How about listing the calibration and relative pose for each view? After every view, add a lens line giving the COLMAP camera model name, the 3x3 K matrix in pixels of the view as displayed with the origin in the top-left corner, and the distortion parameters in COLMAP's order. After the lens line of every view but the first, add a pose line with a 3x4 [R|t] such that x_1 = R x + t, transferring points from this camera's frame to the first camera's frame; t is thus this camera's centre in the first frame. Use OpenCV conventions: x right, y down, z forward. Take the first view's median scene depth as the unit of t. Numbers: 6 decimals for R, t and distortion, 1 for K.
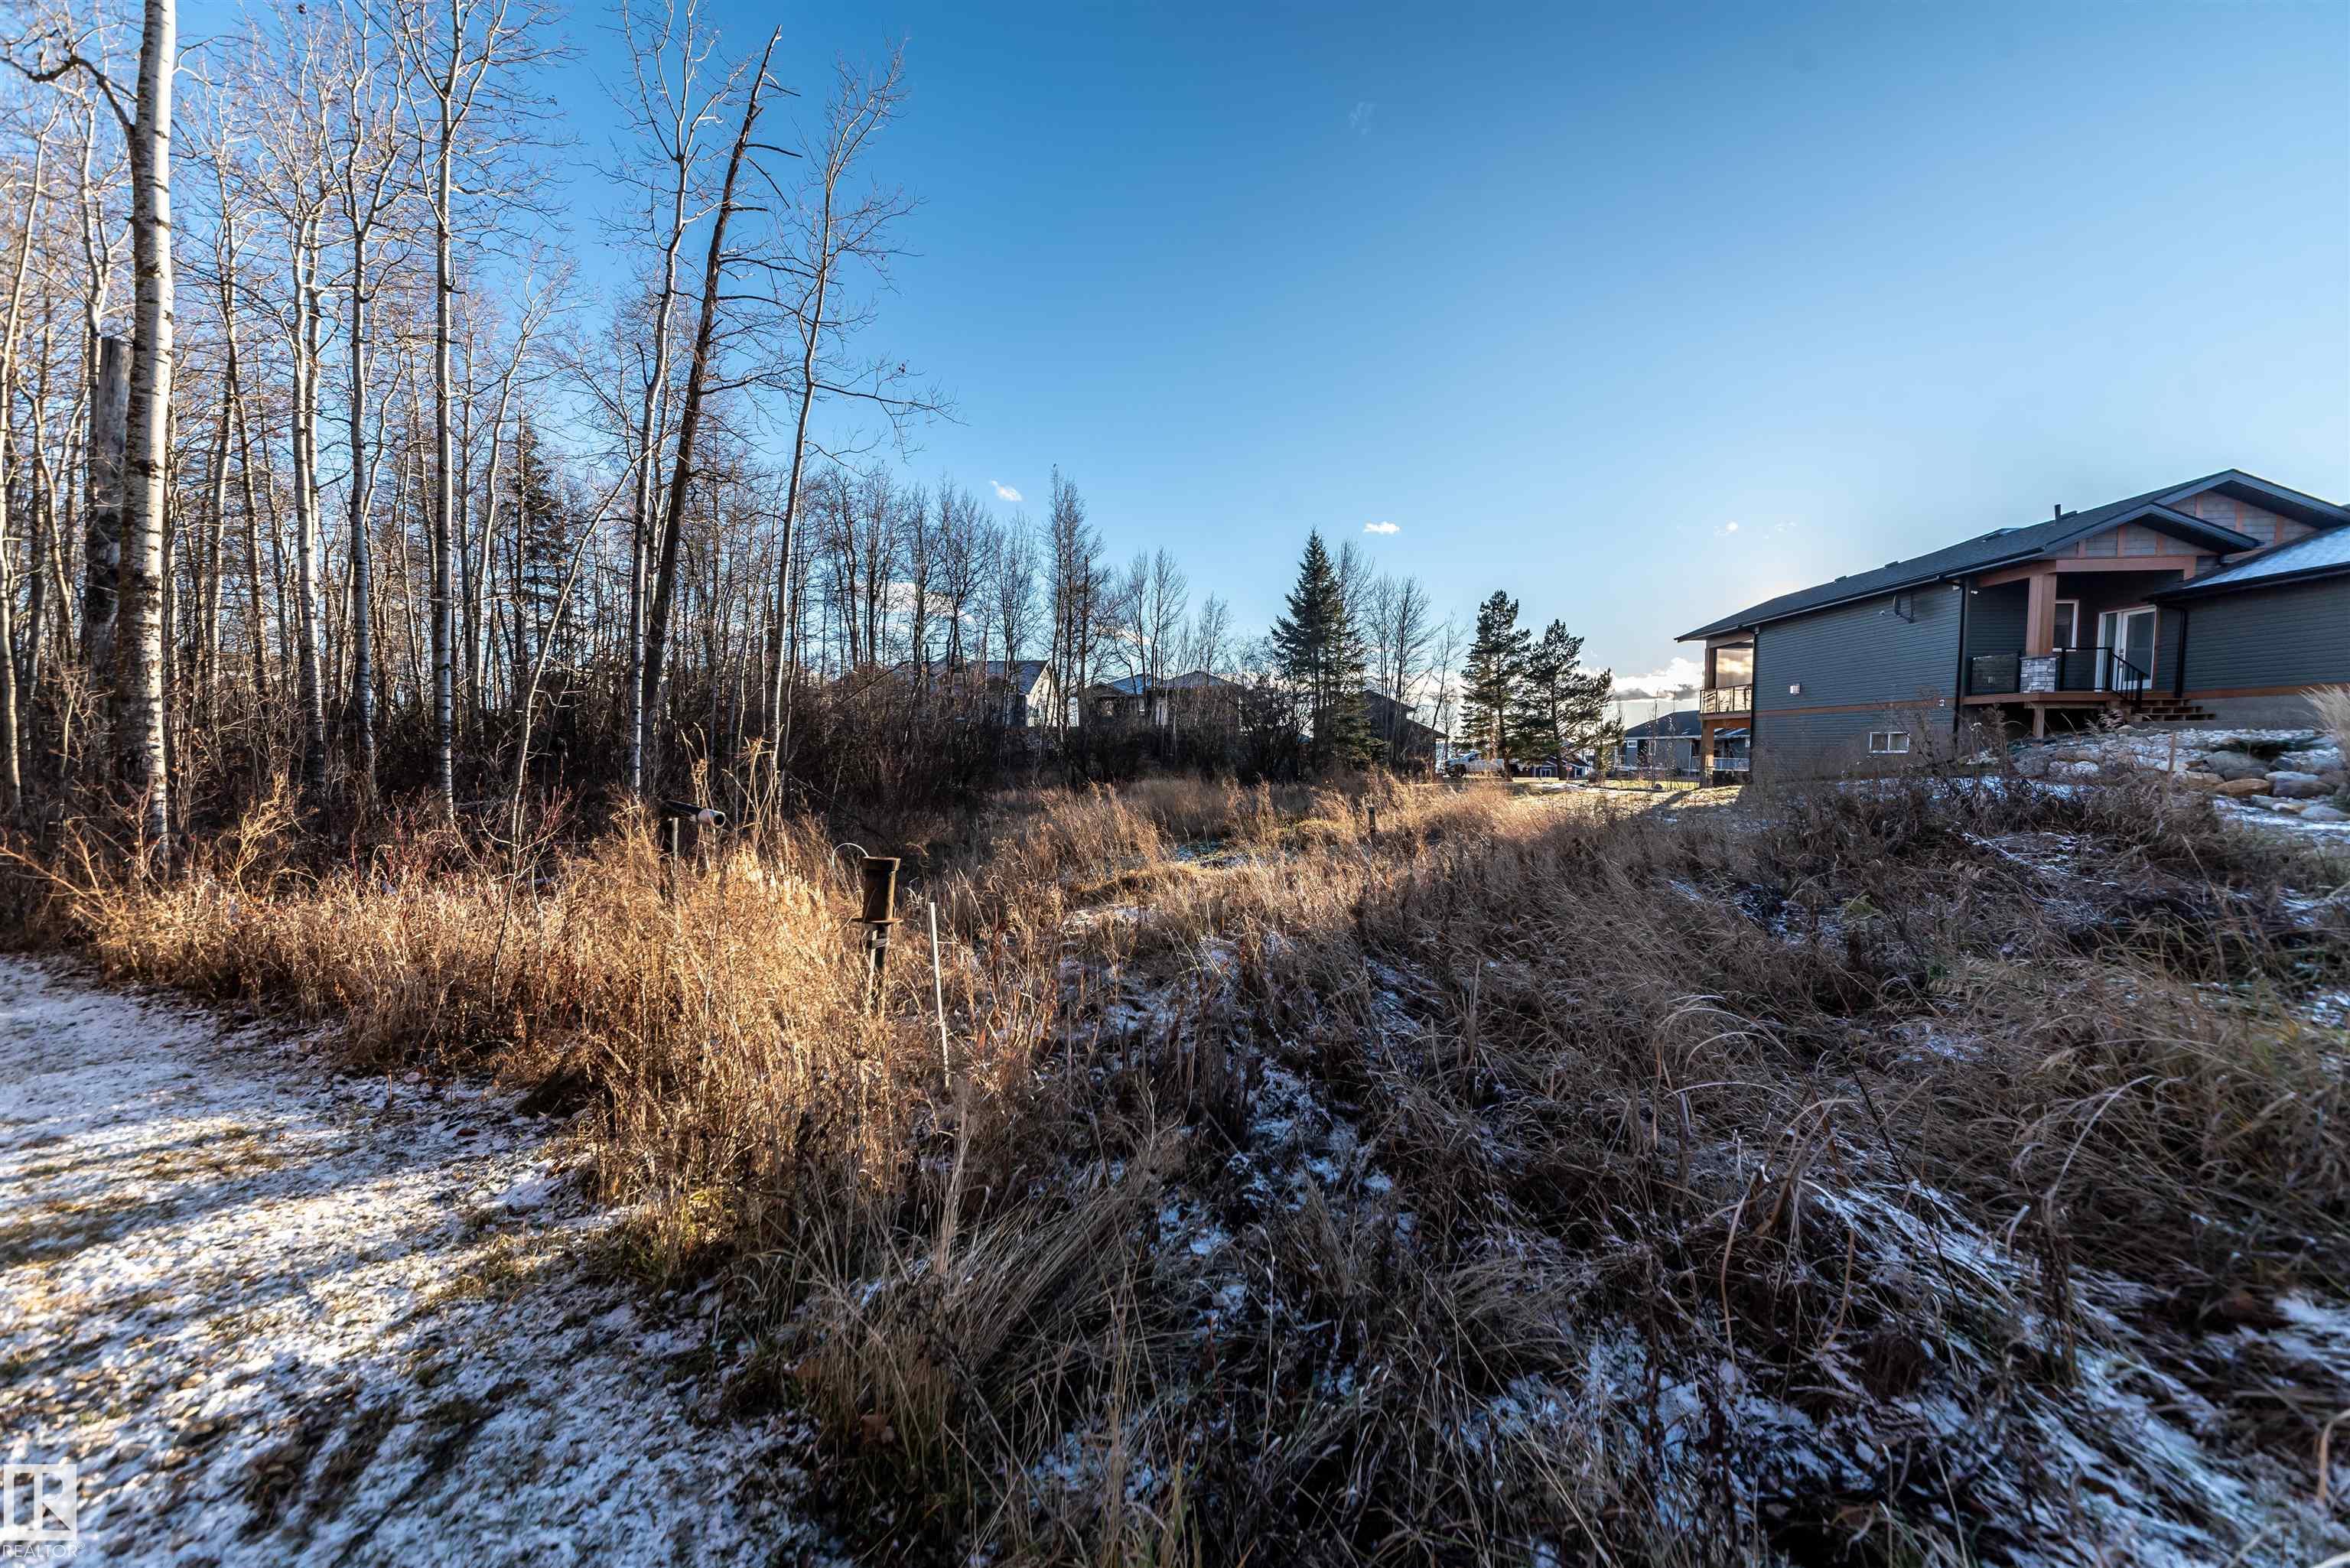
lens RADIAL K [[815.8, 0, 1175.0], [0, 815.8, 784.0], [0, 0, 1]] dist [0.000342, 0.000213]
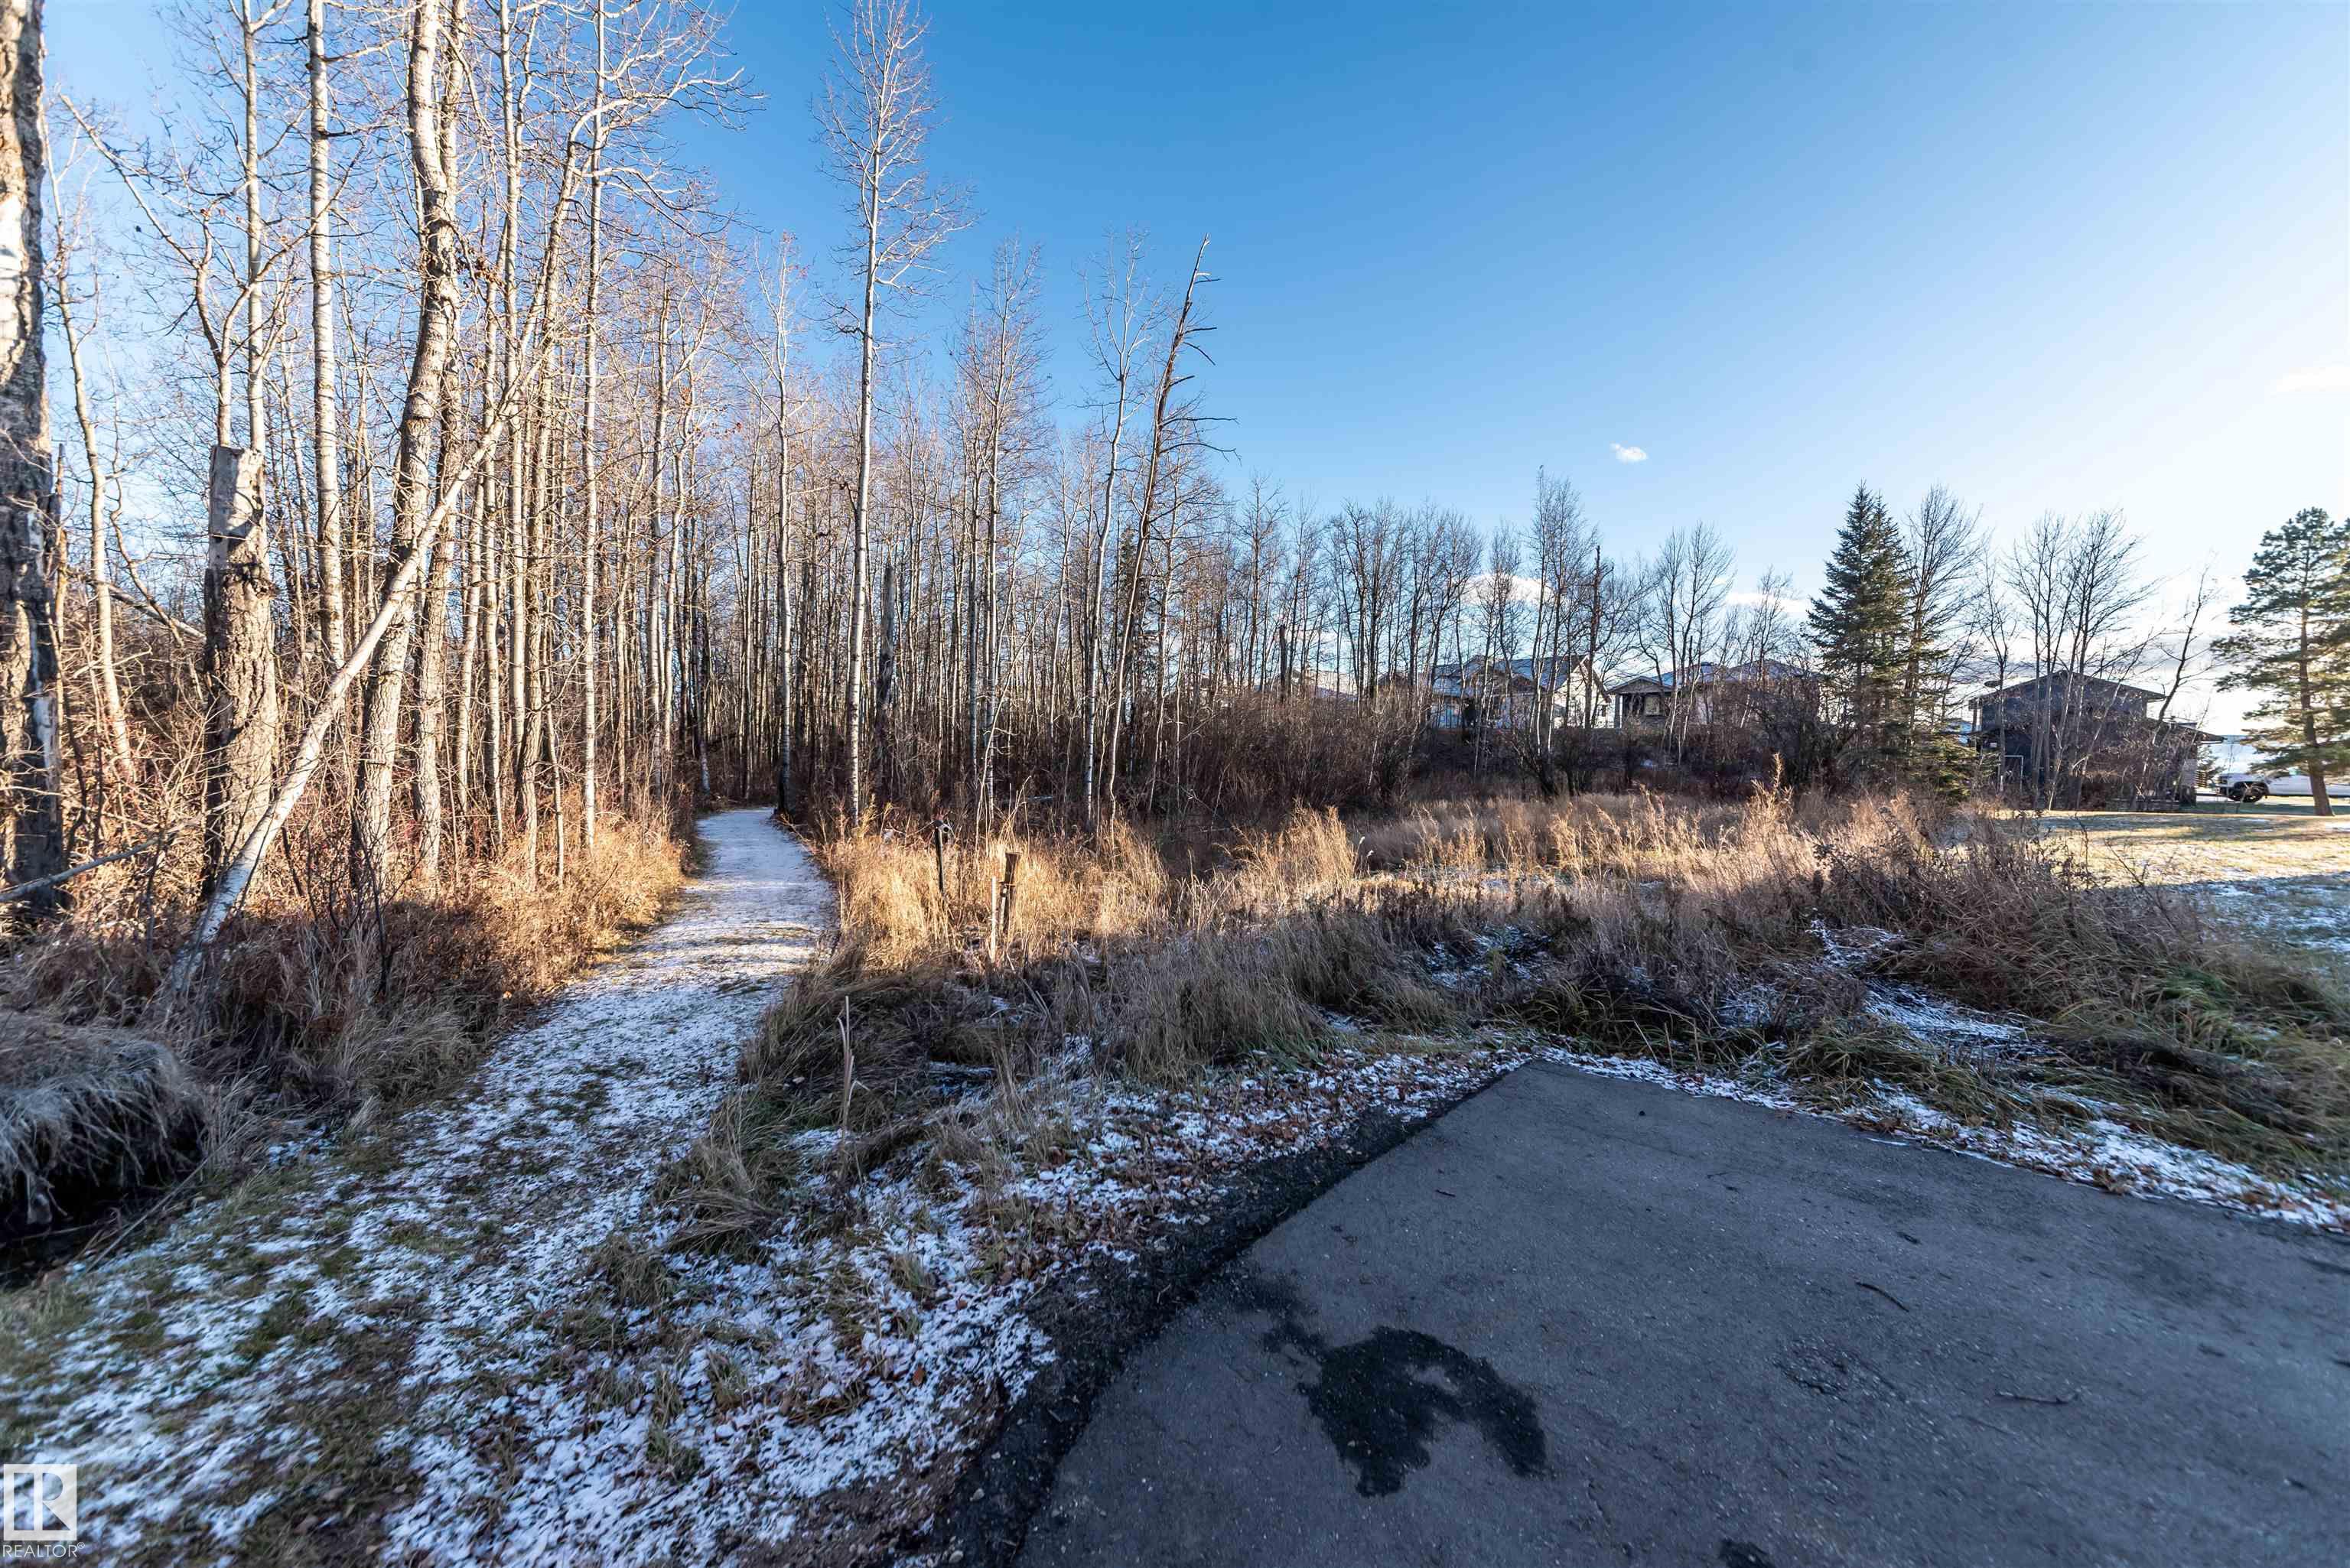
lens RADIAL K [[815.8, 0, 1175.0], [0, 815.8, 784.0], [0, 0, 1]] dist [0.000342, 0.000213]
pose [[0.781053, 0.030938, -0.623697, 0.123267], [-0.026989, 0.999511, 0.015782, -0.012538], [0.623881, 0.004506, 0.781507, -0.031903]]
